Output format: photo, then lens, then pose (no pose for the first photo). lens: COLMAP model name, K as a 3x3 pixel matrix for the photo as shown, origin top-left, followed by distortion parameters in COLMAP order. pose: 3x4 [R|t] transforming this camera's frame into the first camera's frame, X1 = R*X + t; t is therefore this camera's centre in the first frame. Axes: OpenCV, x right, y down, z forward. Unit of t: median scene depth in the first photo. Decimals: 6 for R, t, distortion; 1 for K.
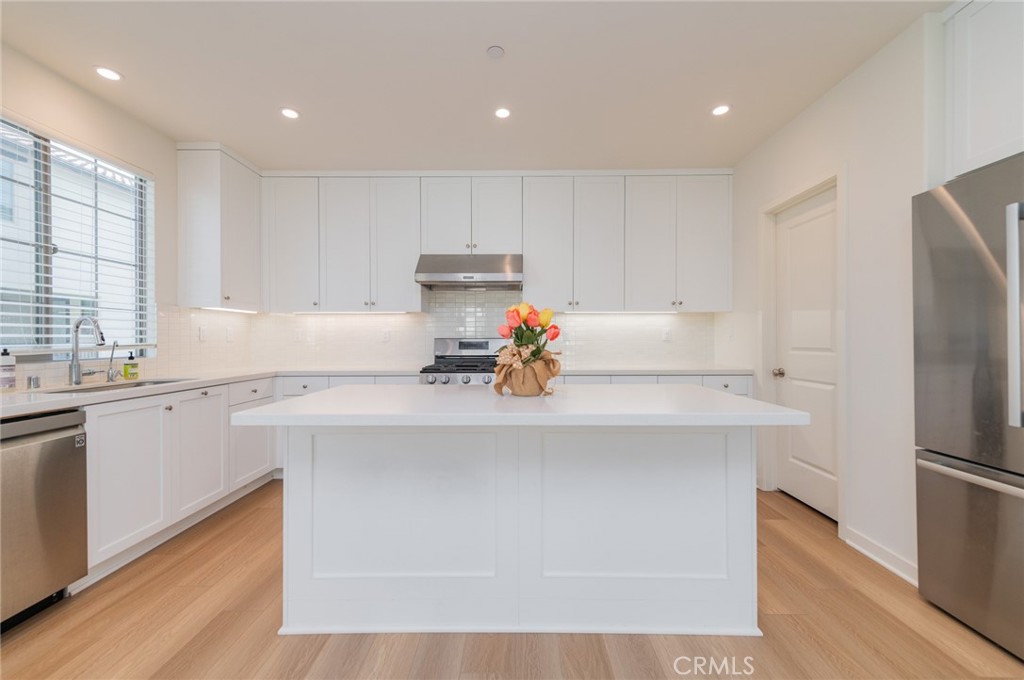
lens RADIAL K [[411.8, 0, 512.0], [0, 411.8, 340.0], [0, 0, 1]] dist [0.055648, -0.000012]
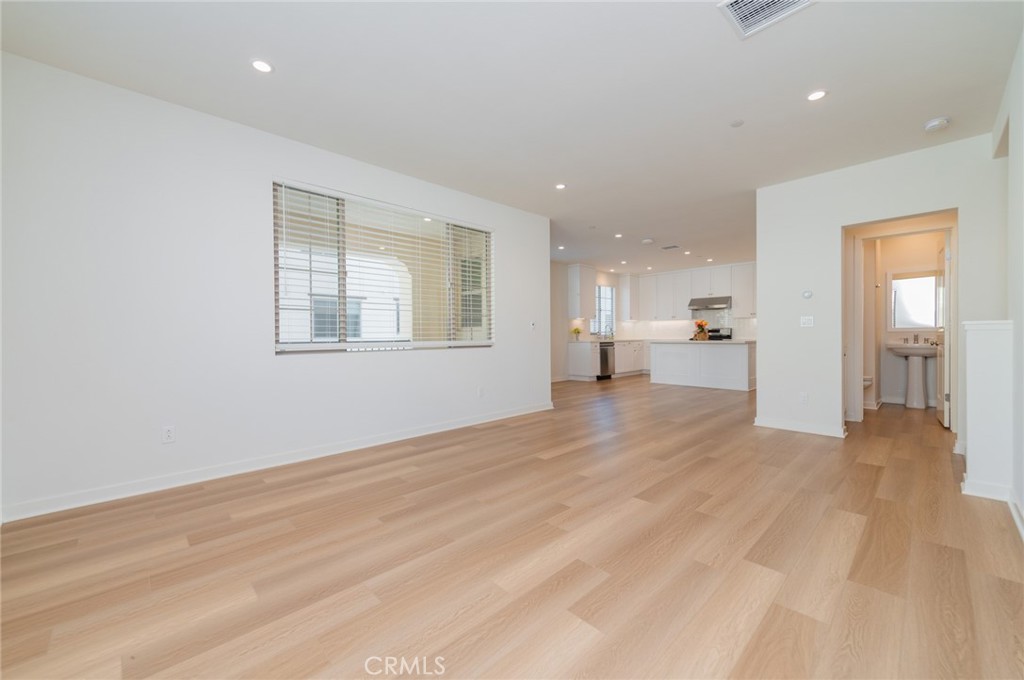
lens RADIAL K [[399.6, 0, 504.4], [0, 399.6, 339.8], [0, 0, 1]] dist [0.012544, -0.003791]
pose [[0.684841, 0.004954, -0.728676, 0.984807], [0.006485, 0.999896, 0.012892, 0.031675], [0.728664, -0.013555, 0.684738, -1.981260]]
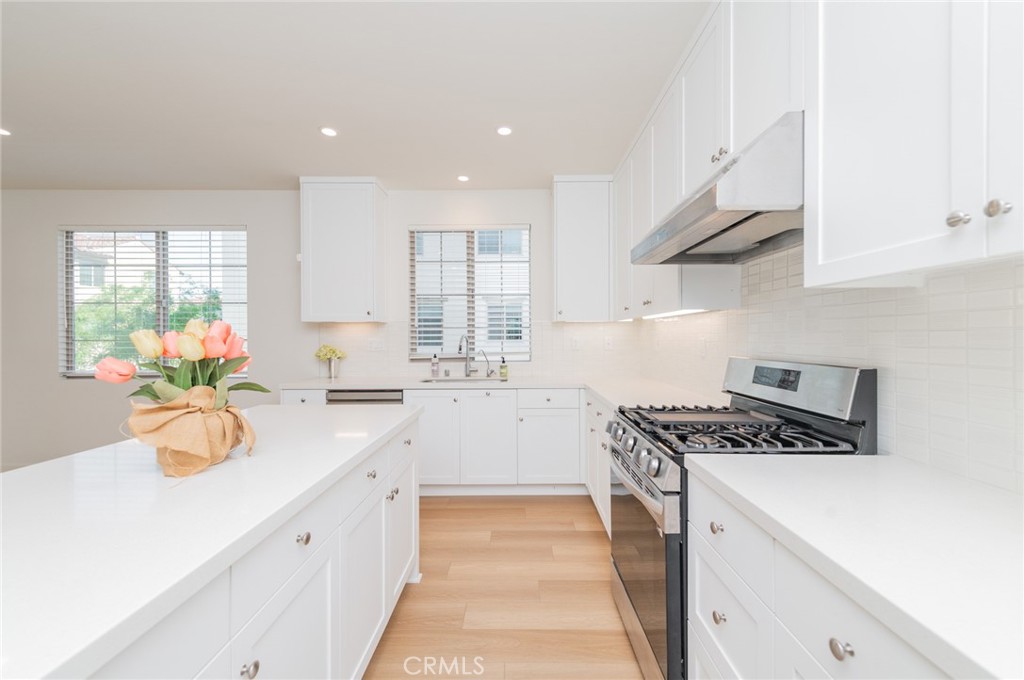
lens RADIAL K [[385.9, 0, 480.9], [0, 385.9, 339.3], [0, 0, 1]] dist [0.012512, -0.000064]
pose [[0.005588, 0.003652, -0.999978, 0.355181], [0.004560, 0.999983, 0.003677, -0.034043], [0.999974, -0.004580, 0.005572, 0.823612]]
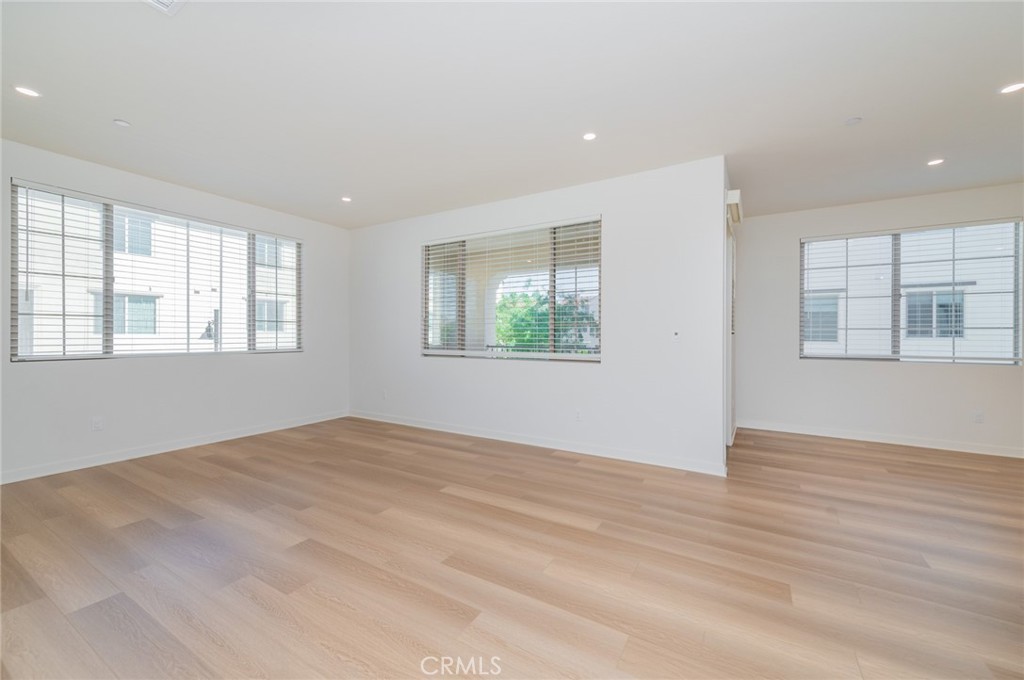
lens RADIAL K [[391.9, 0, 515.2], [0, 391.9, 340.3], [0, 0, 1]] dist [0.019950, -0.012354]
pose [[-0.498501, 0.008675, -0.866846, 1.000659], [-0.005426, 0.999899, 0.013127, -0.004537], [0.866872, 0.011247, -0.498404, -0.608632]]
